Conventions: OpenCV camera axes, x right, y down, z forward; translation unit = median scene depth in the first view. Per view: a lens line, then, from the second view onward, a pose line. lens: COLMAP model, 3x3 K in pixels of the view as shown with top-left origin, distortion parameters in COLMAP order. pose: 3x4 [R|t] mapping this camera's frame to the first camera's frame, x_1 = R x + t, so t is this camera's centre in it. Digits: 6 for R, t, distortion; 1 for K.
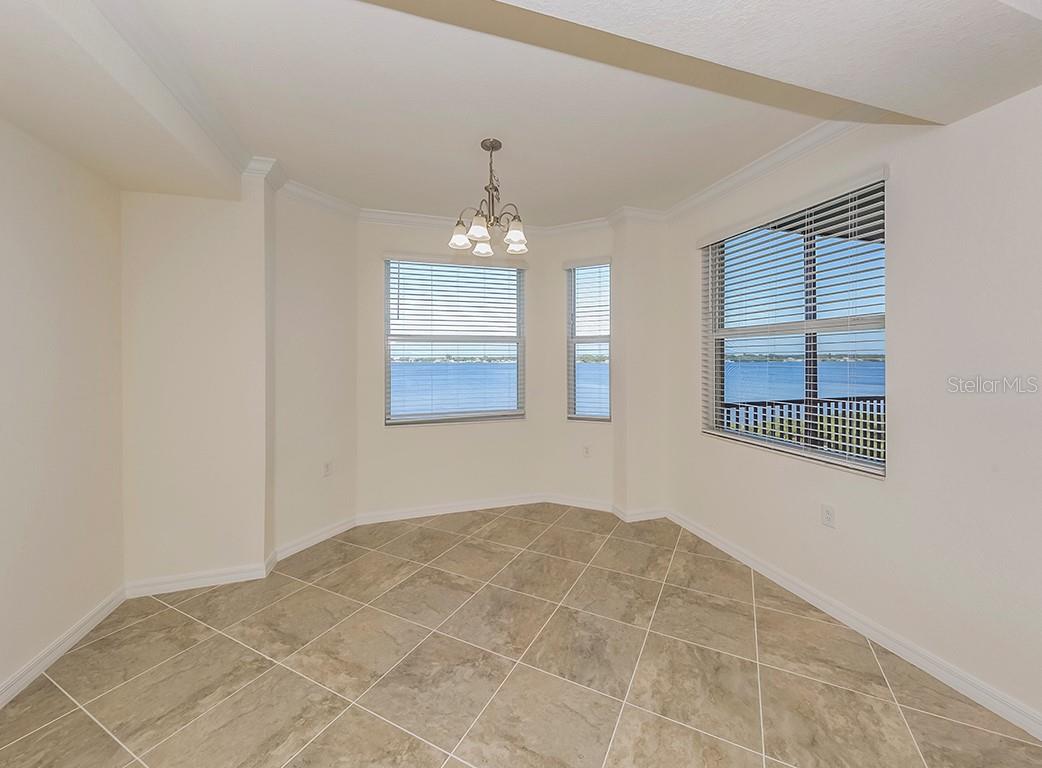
lens RADIAL K [[425.3, 0, 504.2], [0, 425.3, 392.1], [0, 0, 1]] dist [0.008737, -0.000504]
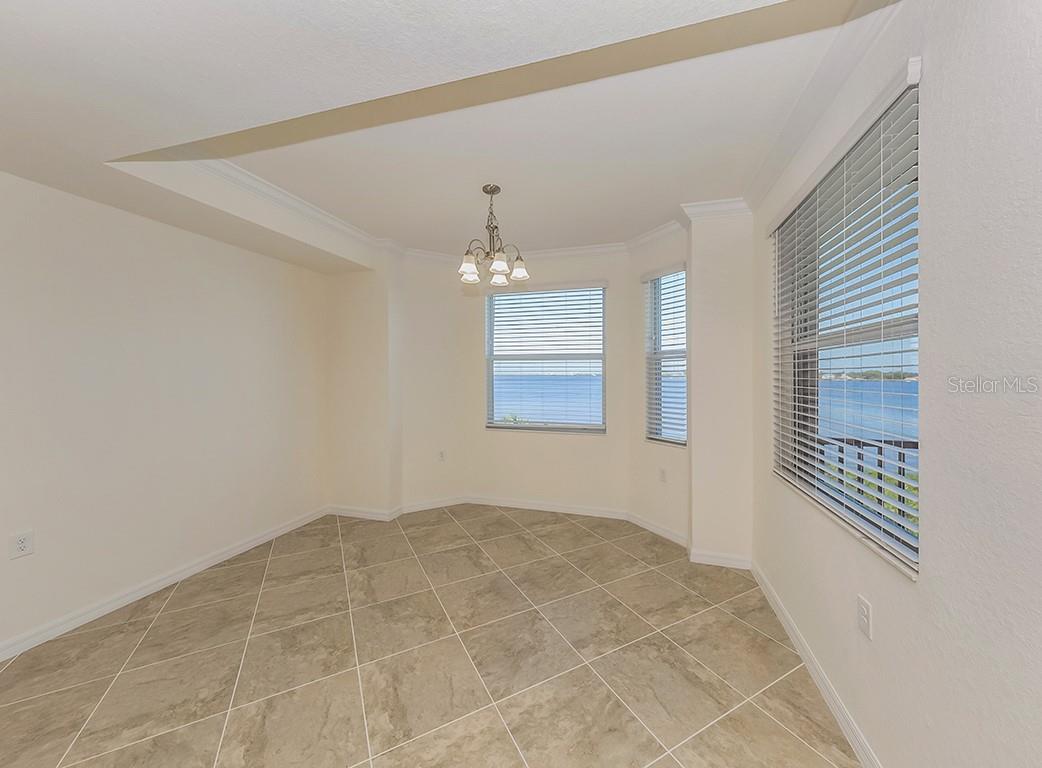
lens RADIAL K [[380.8, 0, 496.1], [0, 380.8, 400.8], [0, 0, 1]] dist [0.012042, -0.002198]
pose [[0.812808, 0.050685, -0.580322, 0.525063], [-0.055650, 0.998407, 0.009255, -0.014235], [0.579867, 0.024772, 0.814334, 0.147474]]
